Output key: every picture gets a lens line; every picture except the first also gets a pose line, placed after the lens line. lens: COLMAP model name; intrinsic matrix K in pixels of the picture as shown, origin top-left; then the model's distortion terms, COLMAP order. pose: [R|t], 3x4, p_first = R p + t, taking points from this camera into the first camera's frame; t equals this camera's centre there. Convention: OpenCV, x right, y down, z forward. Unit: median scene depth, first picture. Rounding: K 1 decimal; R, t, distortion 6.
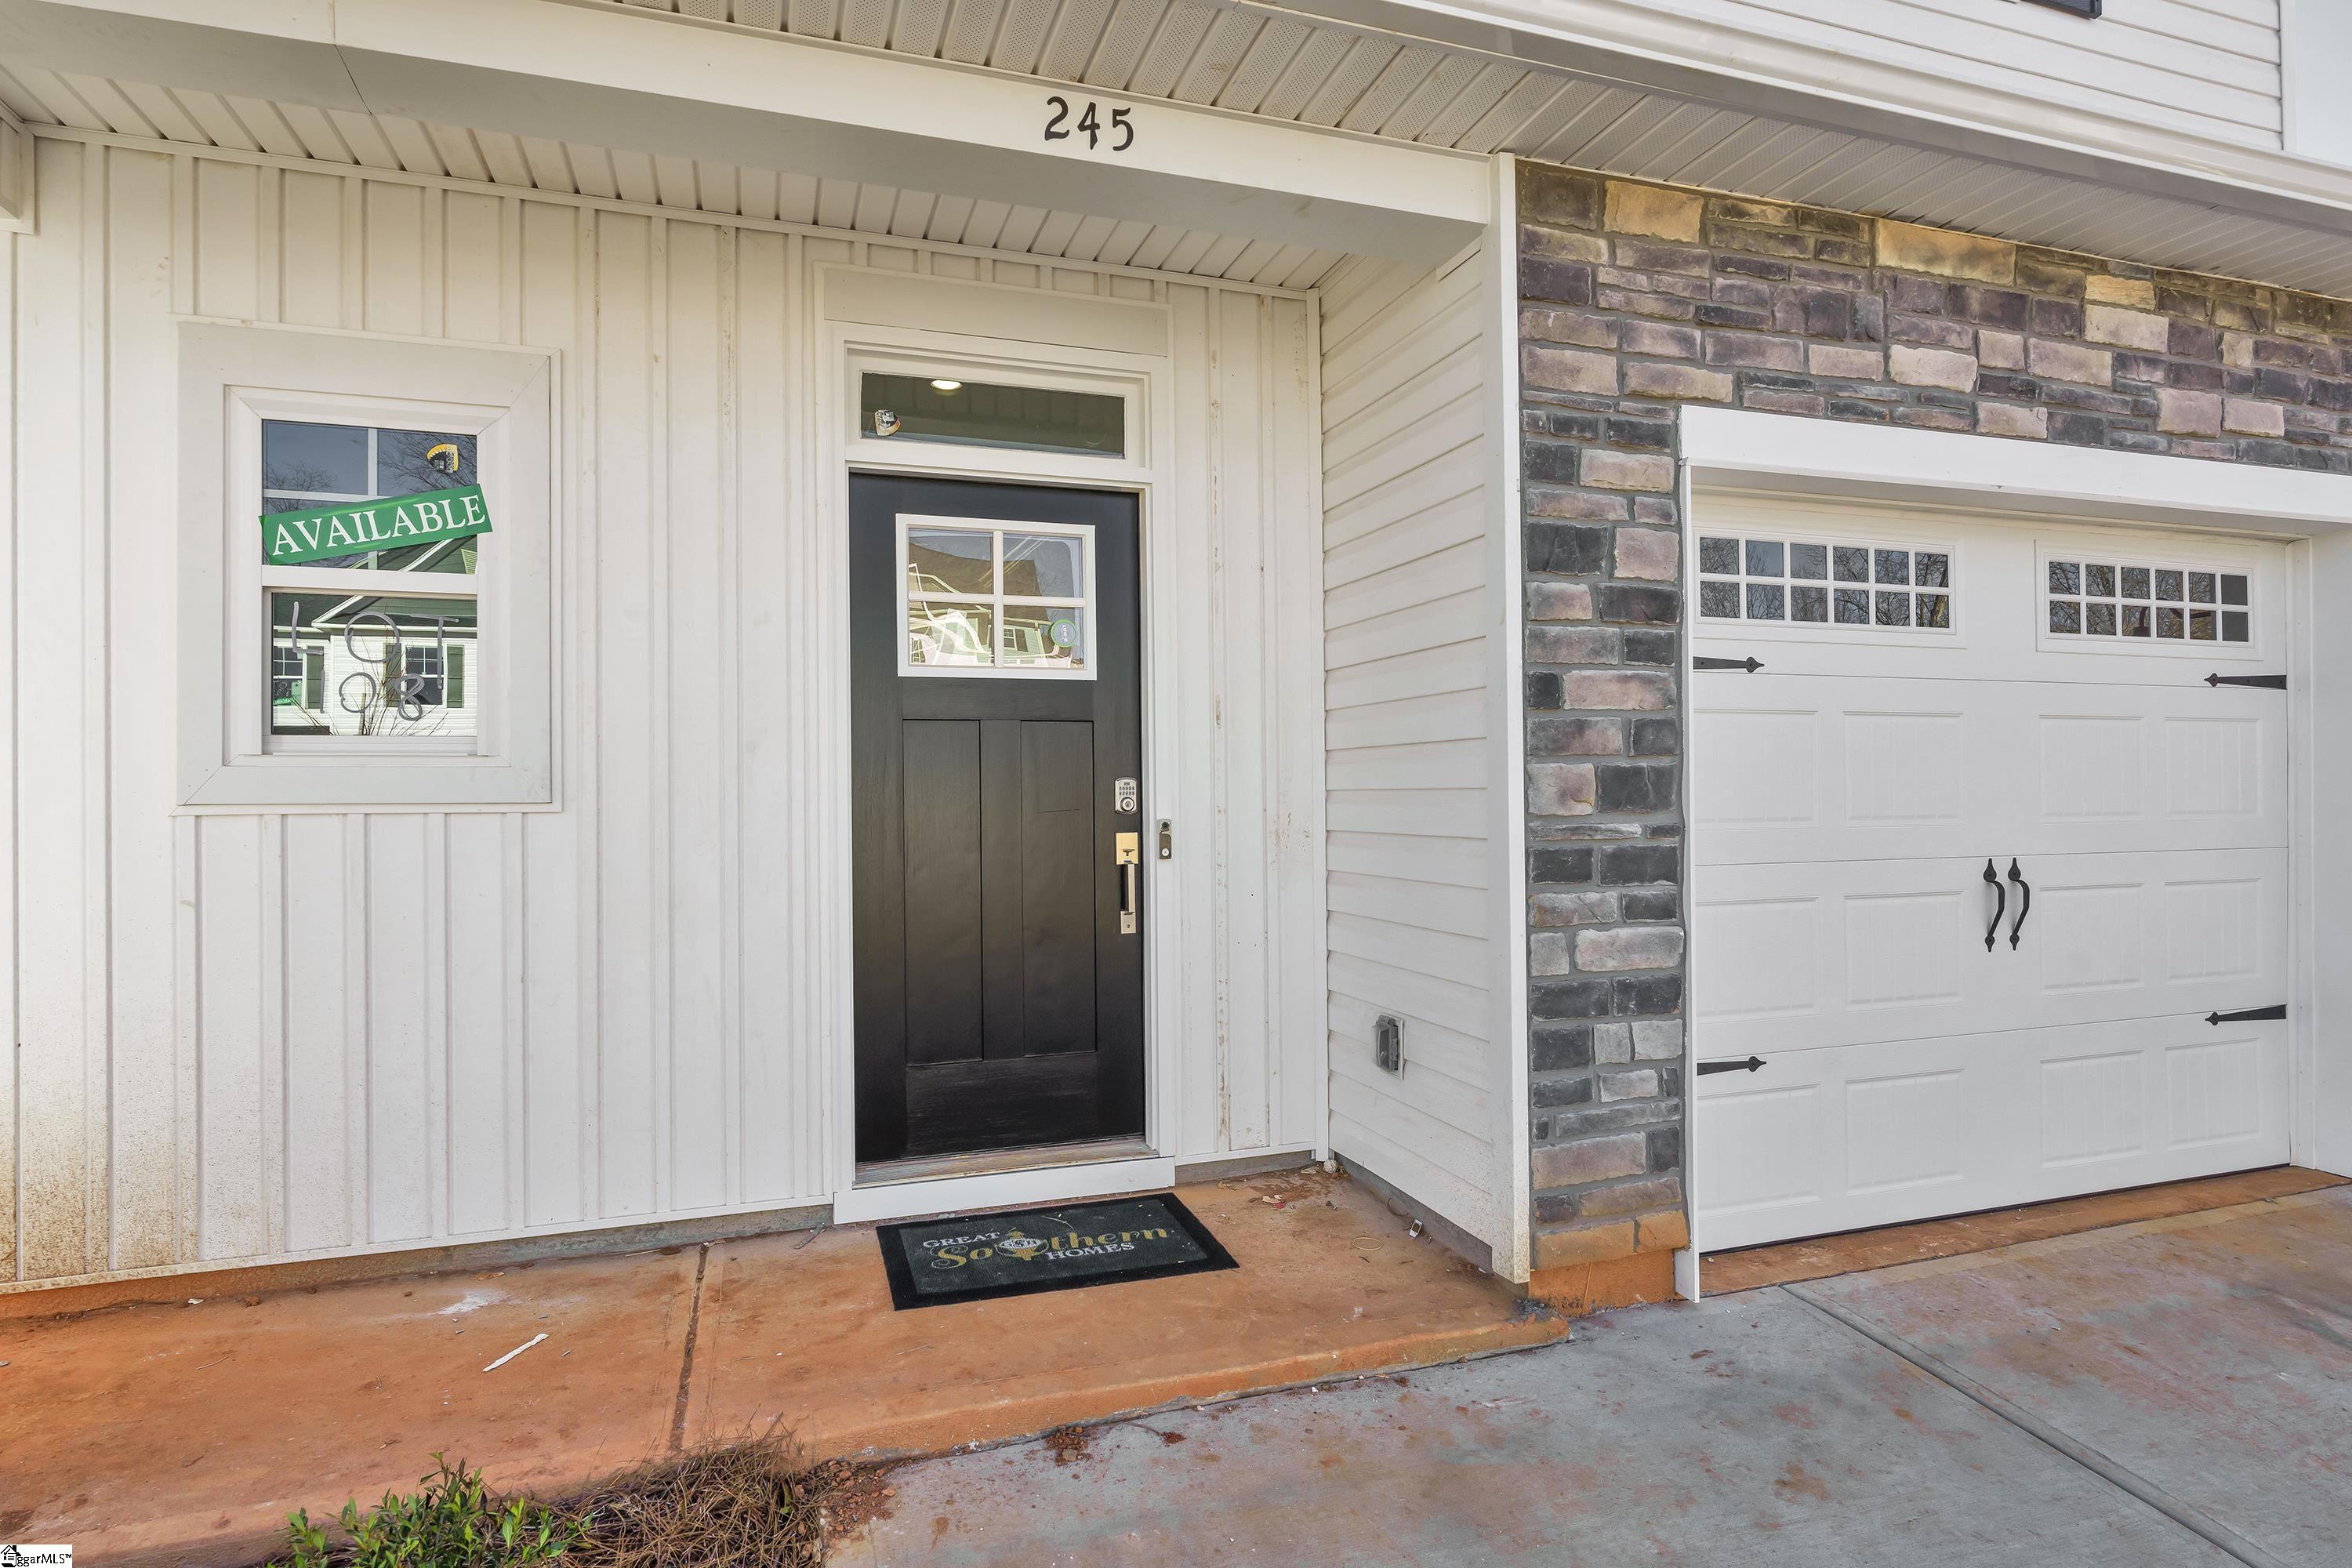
lens RADIAL K [[1288.4, 0, 1176.0], [0, 1288.4, 784.0], [0, 0, 1]] dist [0.001730, 0.000094]
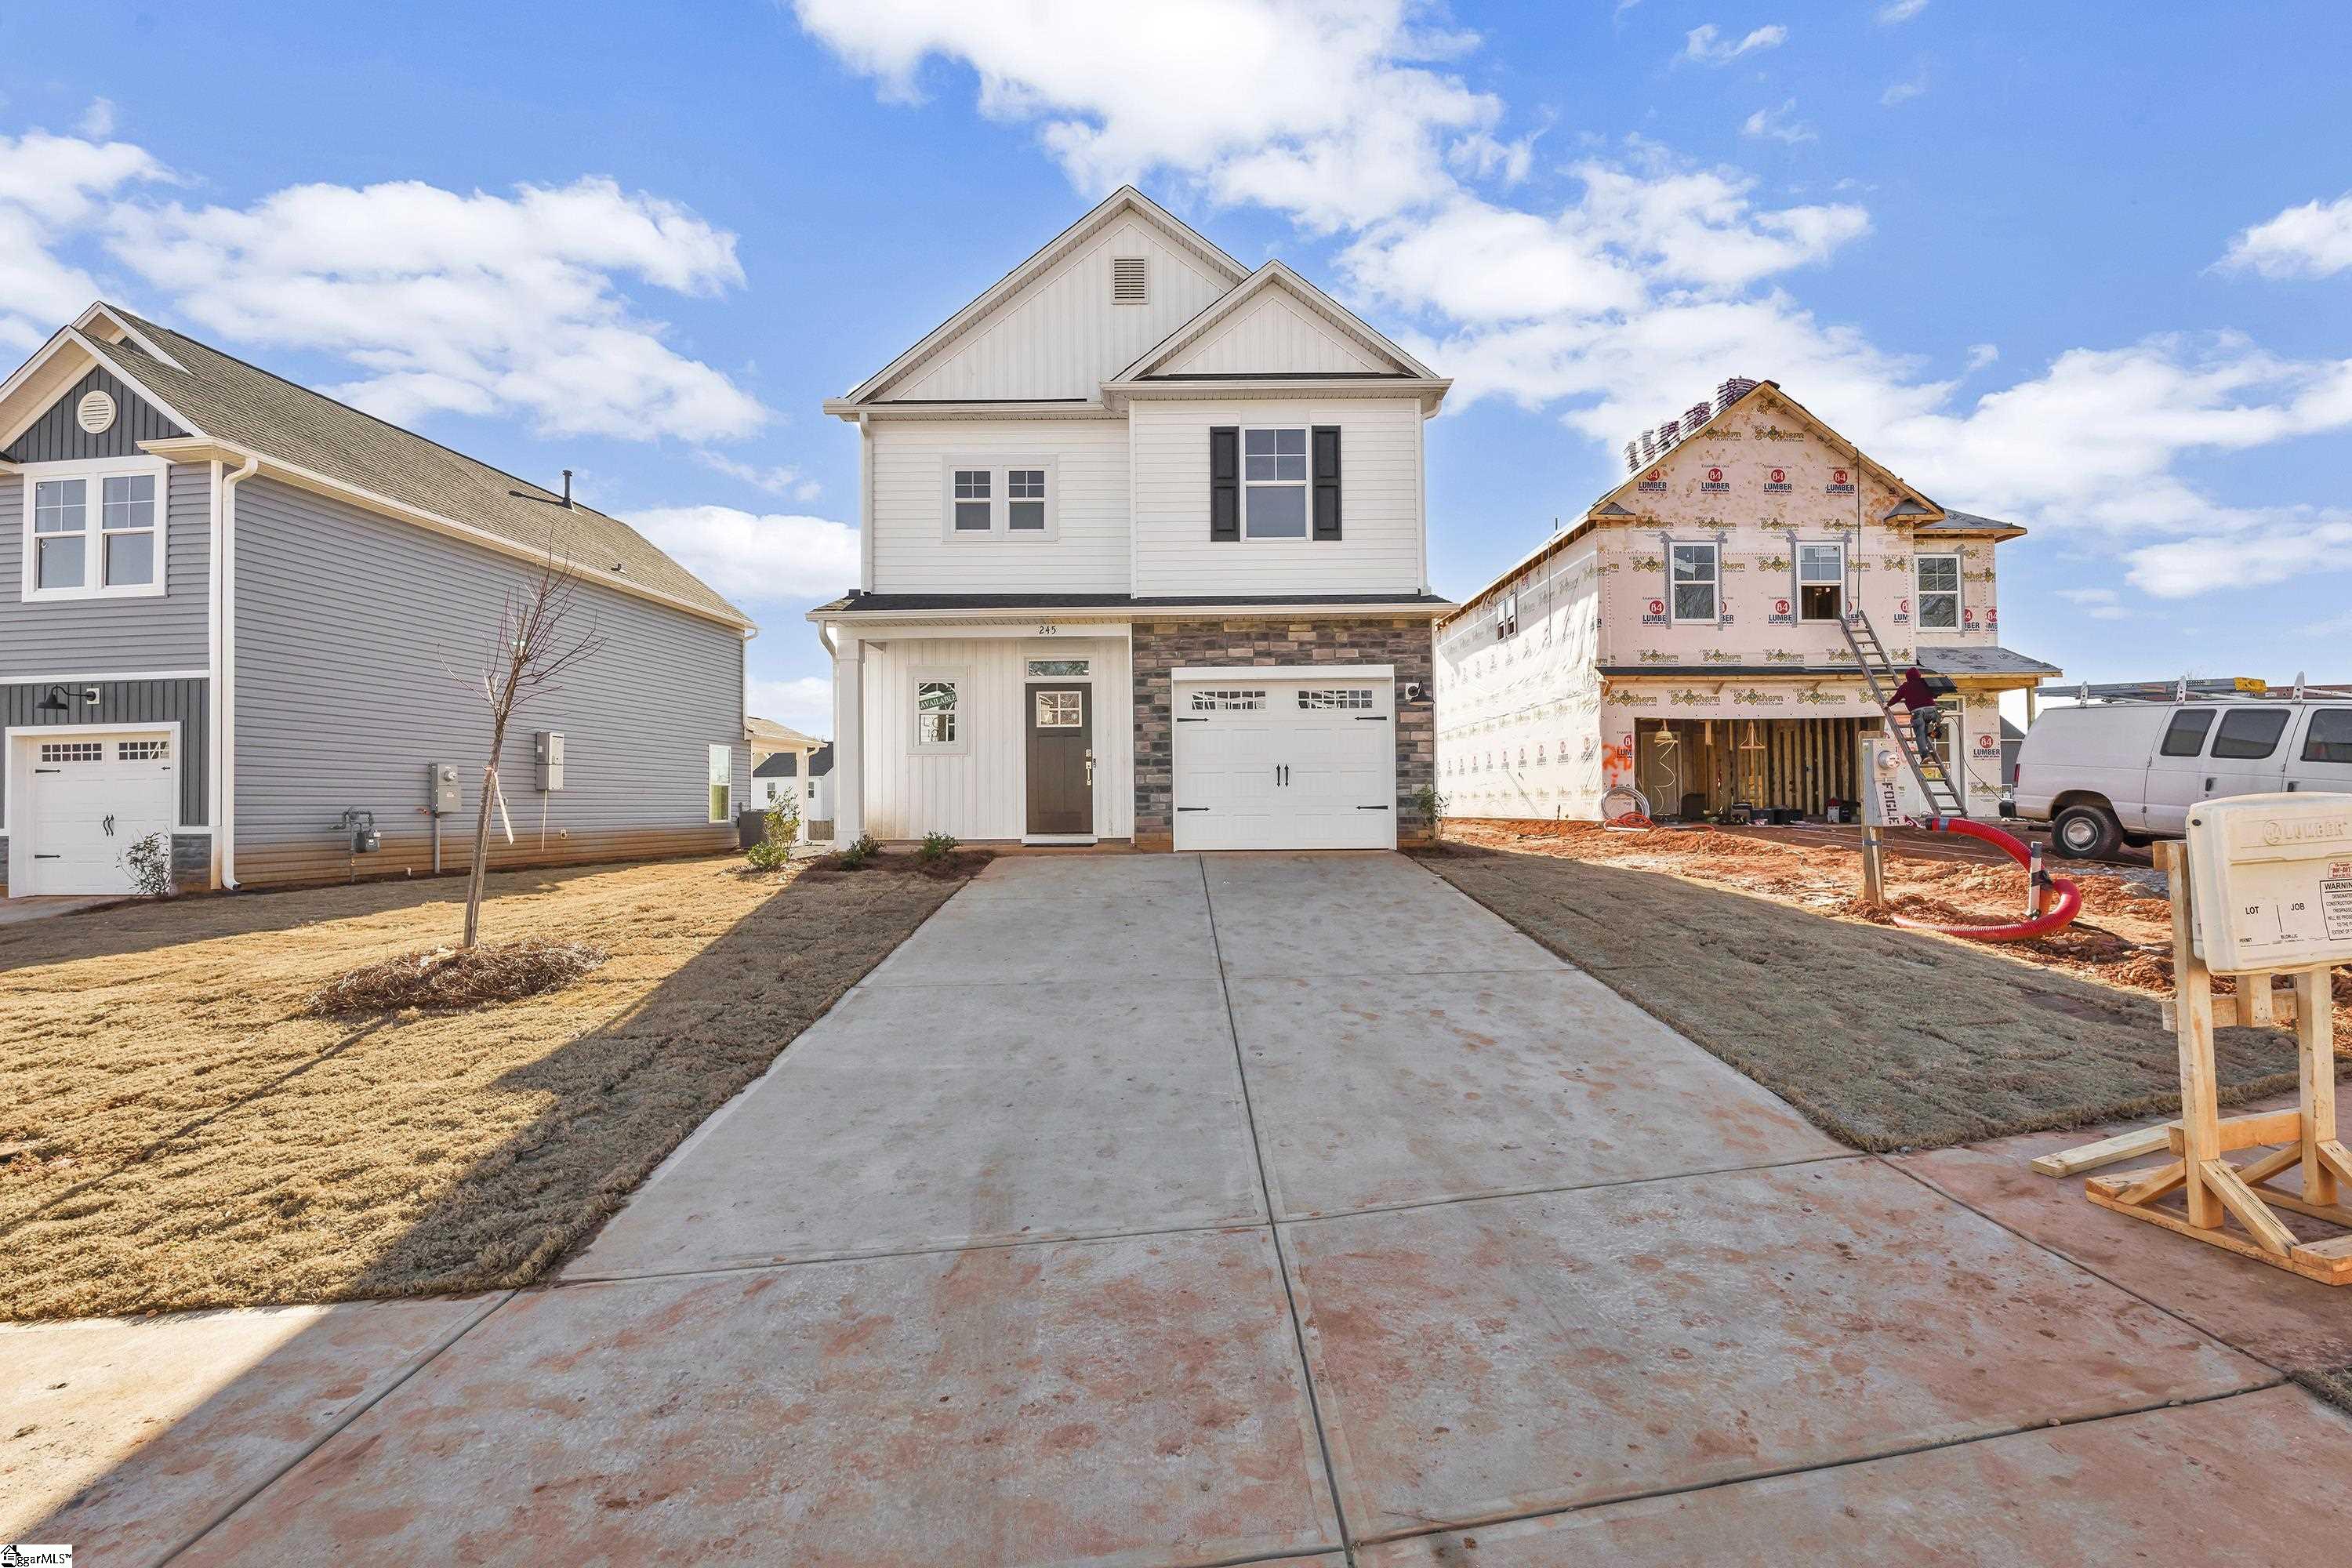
lens RADIAL K [[1025.3, 0, 1179.2], [0, 1025.3, 795.8], [0, 0, 1]] dist [-0.002861, -0.000510]
pose [[0.945479, -0.005234, -0.325641, 1.586402], [0.003928, 0.999981, -0.004668, 0.195841], [0.325659, 0.003134, 0.945482, -2.500781]]
